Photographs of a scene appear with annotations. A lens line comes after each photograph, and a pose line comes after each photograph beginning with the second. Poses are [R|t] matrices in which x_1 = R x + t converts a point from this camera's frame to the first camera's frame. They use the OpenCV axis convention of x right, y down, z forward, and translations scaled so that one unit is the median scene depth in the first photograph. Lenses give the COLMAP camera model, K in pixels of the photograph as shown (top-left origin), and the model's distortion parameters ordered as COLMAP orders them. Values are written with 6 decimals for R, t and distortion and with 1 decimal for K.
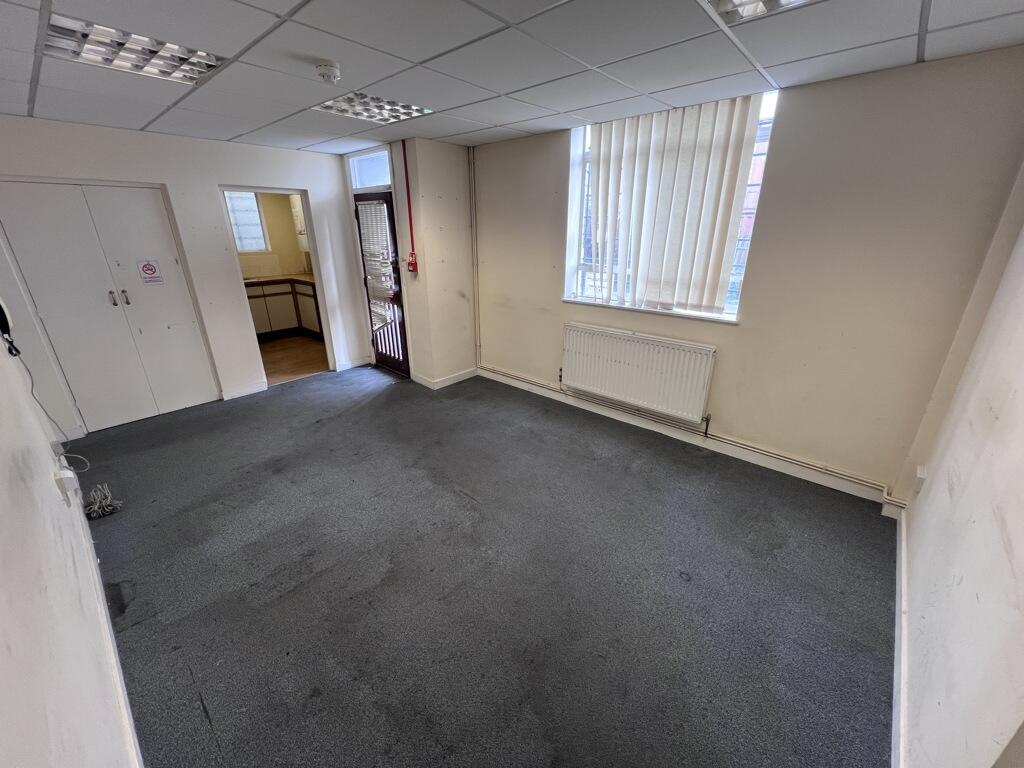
lens RADIAL K [[411.7, 0, 512.0], [0, 411.7, 384.0], [0, 0, 1]] dist [-0.001541, 0.000431]
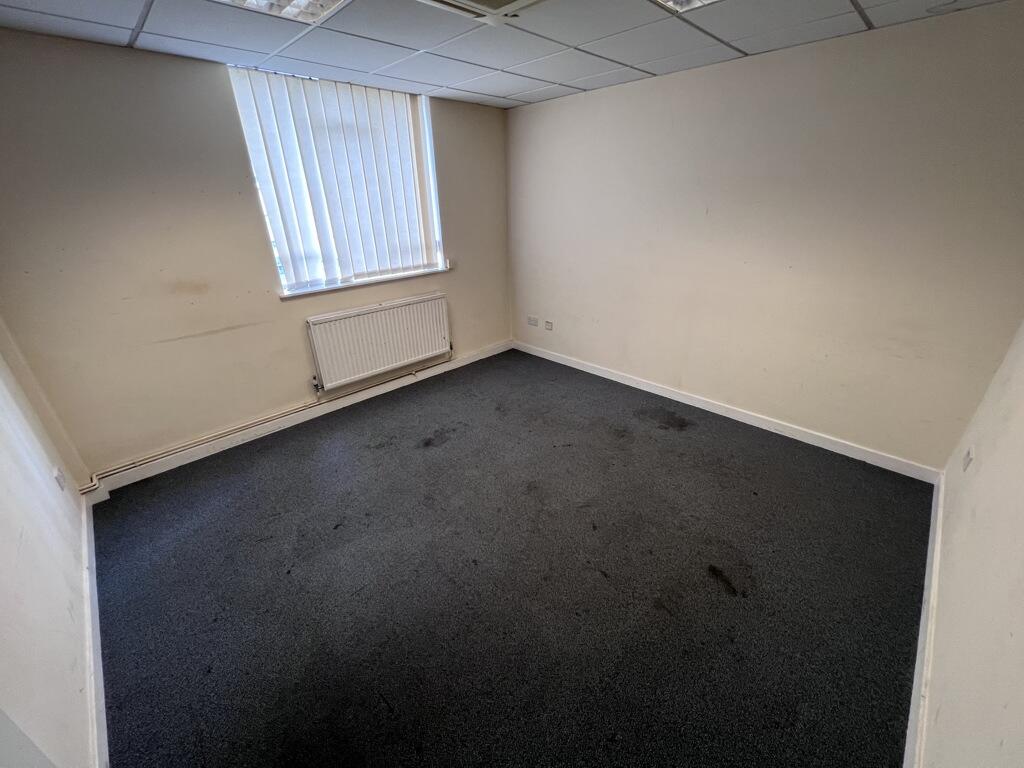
lens RADIAL K [[411.7, 0, 512.0], [0, 411.7, 384.0], [0, 0, 1]] dist [-0.001541, 0.000431]
pose [[0.062649, -0.407803, 0.910918, -0.719454], [0.376192, 0.855039, 0.356914, -0.197137], [-0.924421, 0.320320, 0.206980, 0.527274]]
